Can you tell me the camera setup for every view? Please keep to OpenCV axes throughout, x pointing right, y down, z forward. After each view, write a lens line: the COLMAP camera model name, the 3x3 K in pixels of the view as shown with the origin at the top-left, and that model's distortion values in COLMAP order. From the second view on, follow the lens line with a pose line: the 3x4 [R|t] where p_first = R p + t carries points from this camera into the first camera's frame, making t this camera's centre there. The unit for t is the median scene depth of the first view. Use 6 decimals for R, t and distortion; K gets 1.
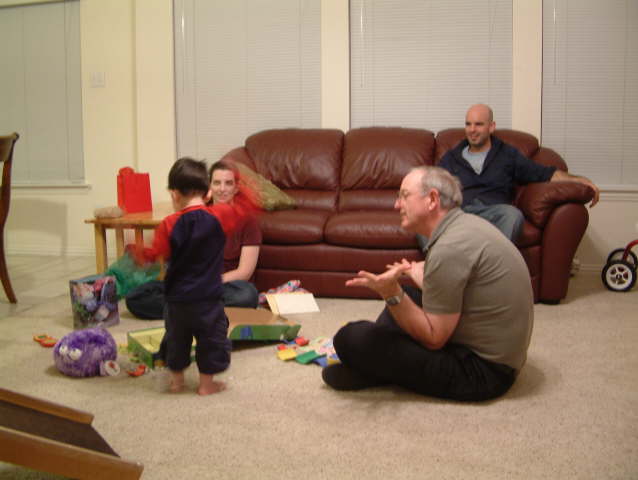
lens RADIAL K [[672.9, 0, 319.0], [0, 672.9, 240.0], [0, 0, 1]] dist [-0.208748, 0.157719]
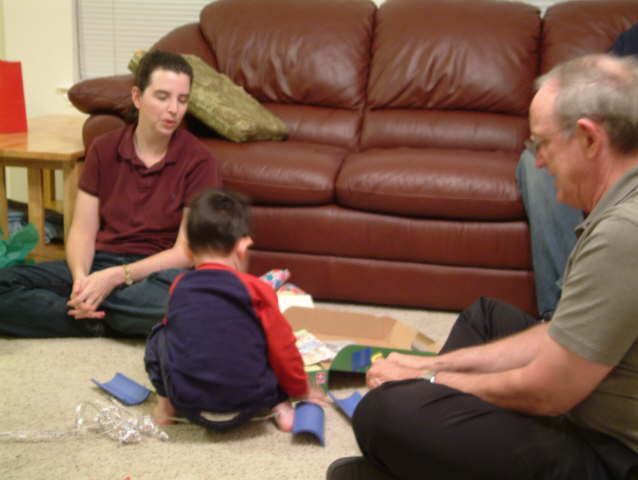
lens RADIAL K [[1080.6, 0, 319.0], [0, 1080.6, 240.0], [0, 0, 1]] dist [0.022630, 0.102650]
pose [[0.999264, 0.038363, 0.000565, -0.004926], [-0.038342, 0.997976, 0.050738, -0.010969], [0.001383, -0.050722, 0.998712, 0.110313]]
